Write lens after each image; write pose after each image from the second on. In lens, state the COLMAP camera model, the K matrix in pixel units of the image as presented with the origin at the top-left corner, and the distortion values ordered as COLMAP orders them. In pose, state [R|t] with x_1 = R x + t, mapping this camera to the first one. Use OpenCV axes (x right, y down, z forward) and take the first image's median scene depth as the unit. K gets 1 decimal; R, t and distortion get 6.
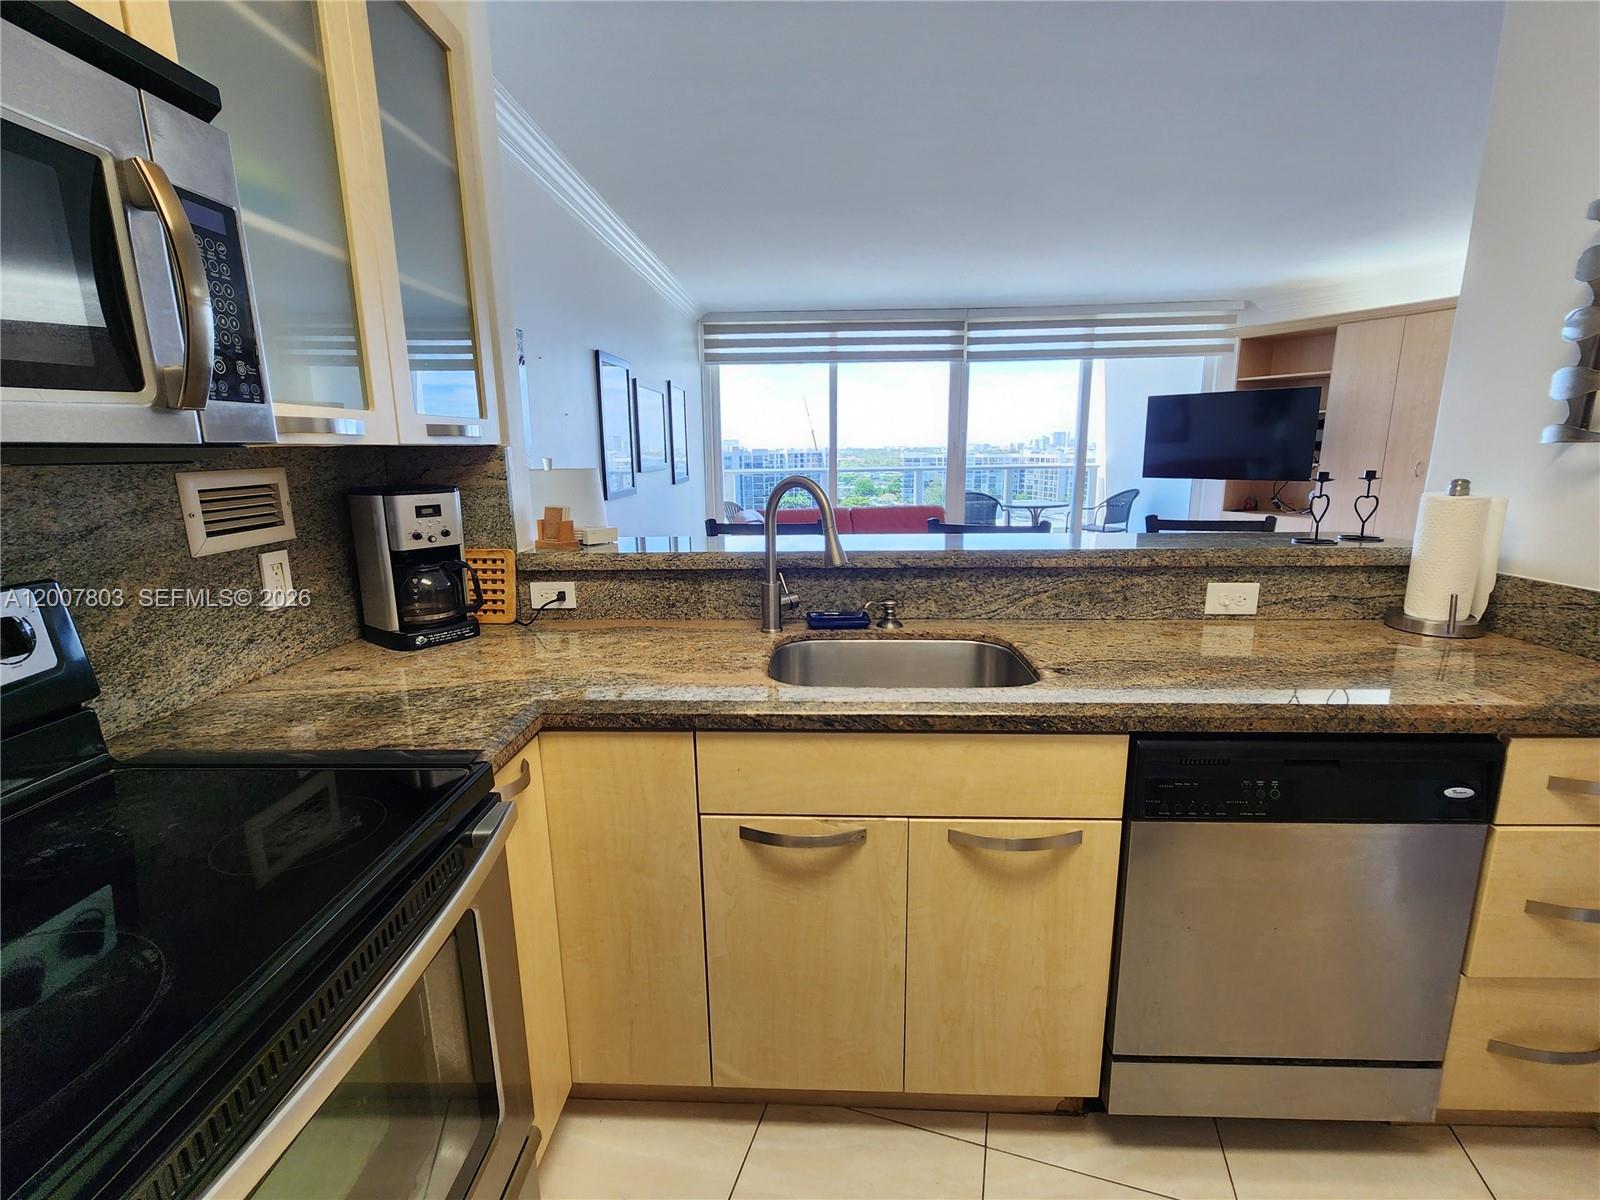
lens RADIAL K [[698.8, 0, 764.2], [0, 698.8, 597.9], [0, 0, 1]] dist [0.002493, 0.000302]
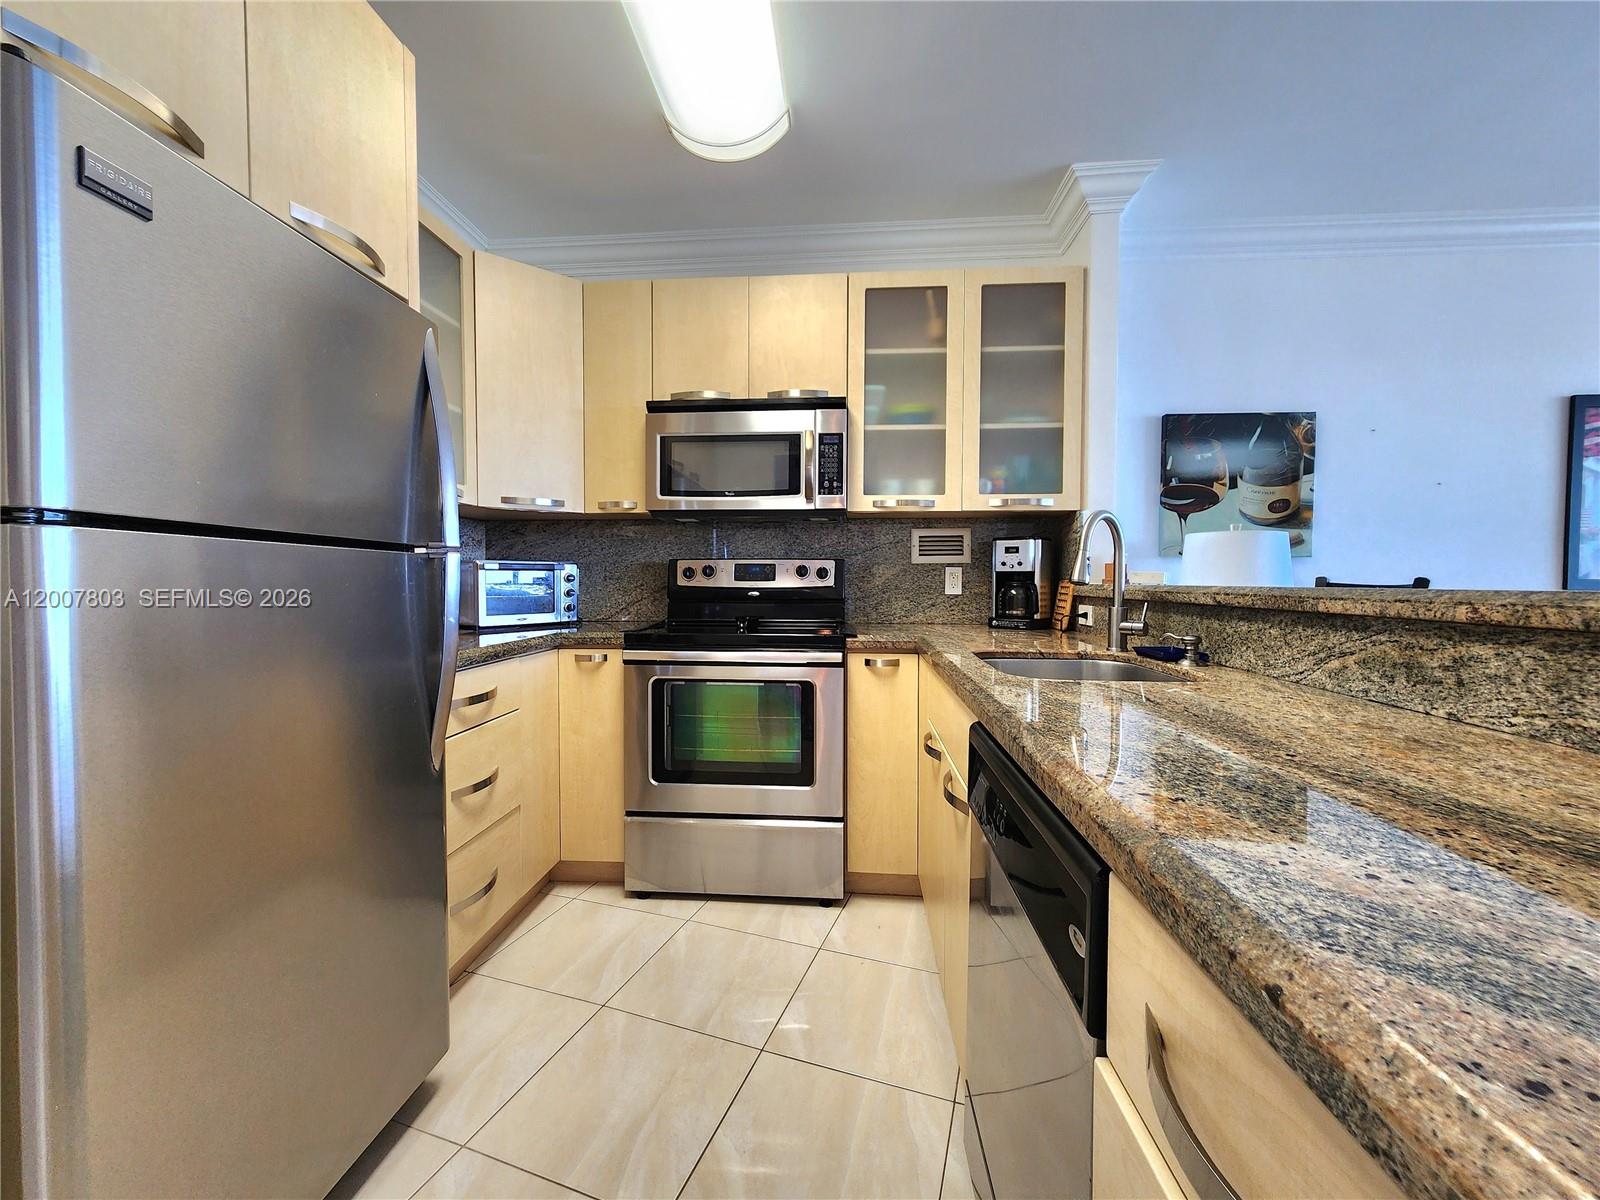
lens RADIAL K [[656.3, 0, 804.0], [0, 656.3, 600.5], [0, 0, 1]] dist [0.000558, 0.001106]
pose [[-0.020006, 0.047519, -0.998670, 1.125813], [-0.216611, 0.974939, 0.050729, 0.025235], [0.976053, 0.217338, -0.009211, 0.534116]]
